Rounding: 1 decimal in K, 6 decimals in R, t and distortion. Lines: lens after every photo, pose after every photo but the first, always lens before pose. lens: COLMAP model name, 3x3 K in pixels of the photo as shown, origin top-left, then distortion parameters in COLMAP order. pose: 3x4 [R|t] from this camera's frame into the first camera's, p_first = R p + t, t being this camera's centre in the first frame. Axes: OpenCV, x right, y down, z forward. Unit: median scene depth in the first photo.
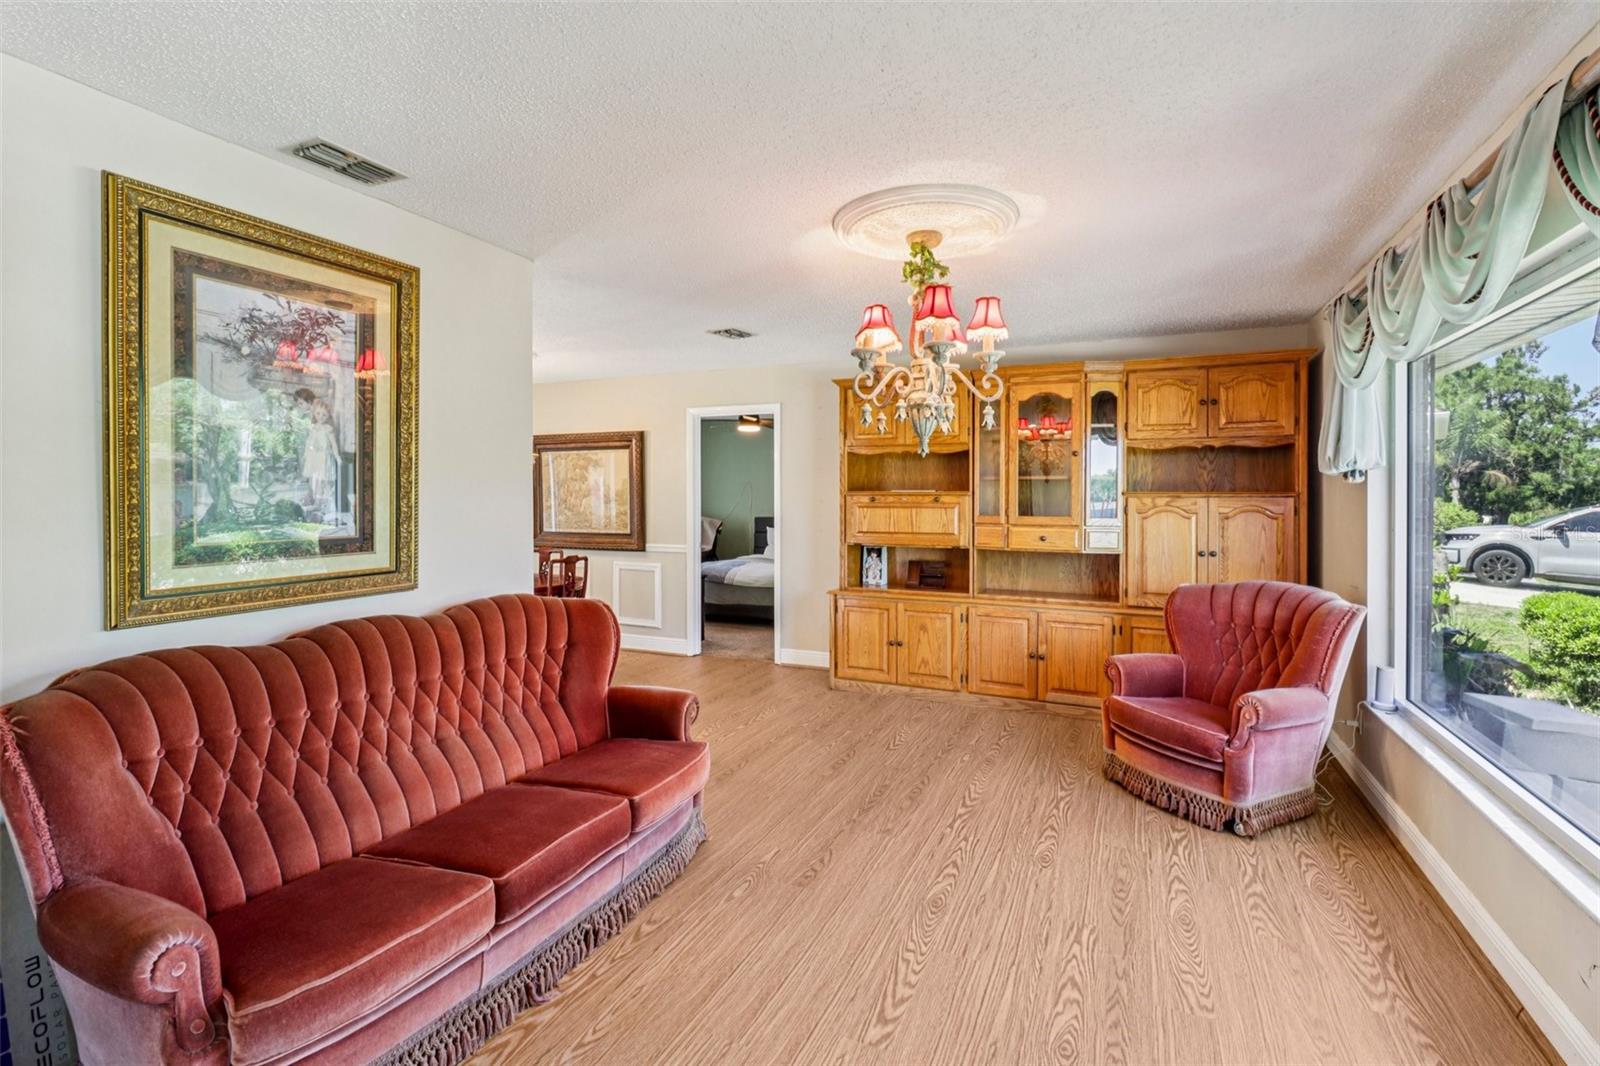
lens RADIAL K [[749.8, 0, 803.5], [0, 749.8, 502.3], [0, 0, 1]] dist [-0.018553, -0.000899]
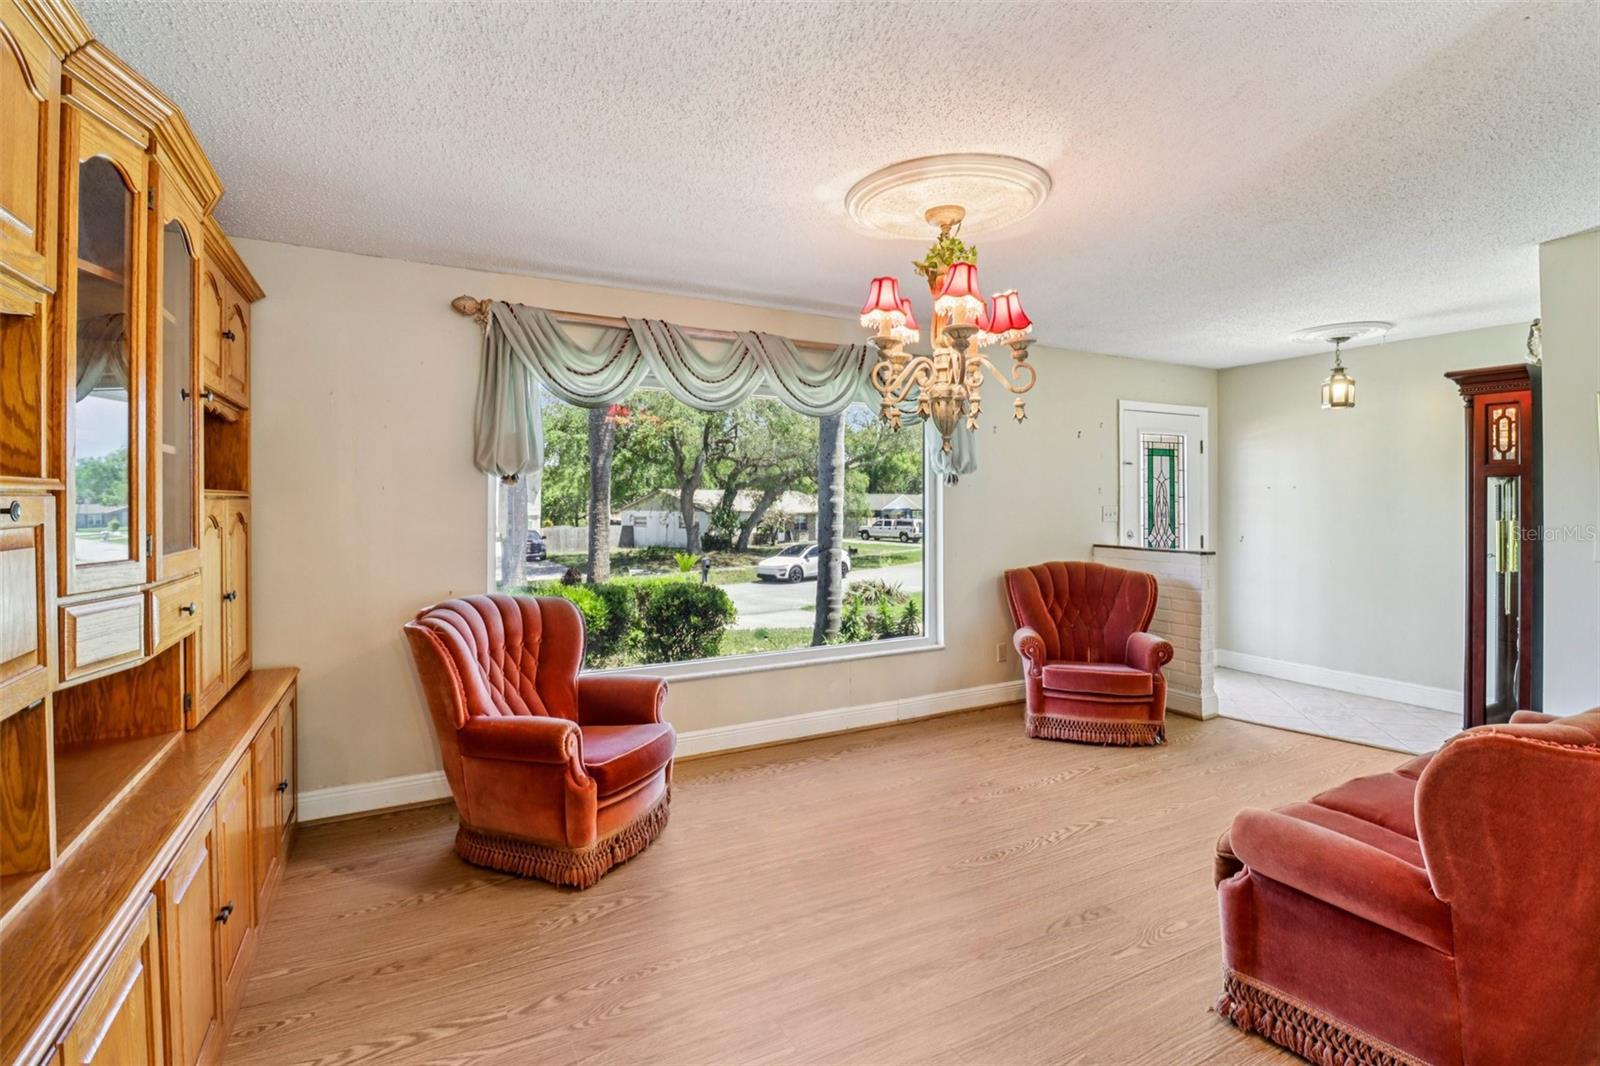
lens RADIAL K [[749.8, 0, 803.5], [0, 749.8, 502.3], [0, 0, 1]] dist [-0.018553, -0.000899]
pose [[-0.794327, -0.002029, 0.607488, -0.307745], [0.005300, 0.999933, 0.010271, -0.013715], [-0.607468, 0.011378, -0.794263, 2.267317]]
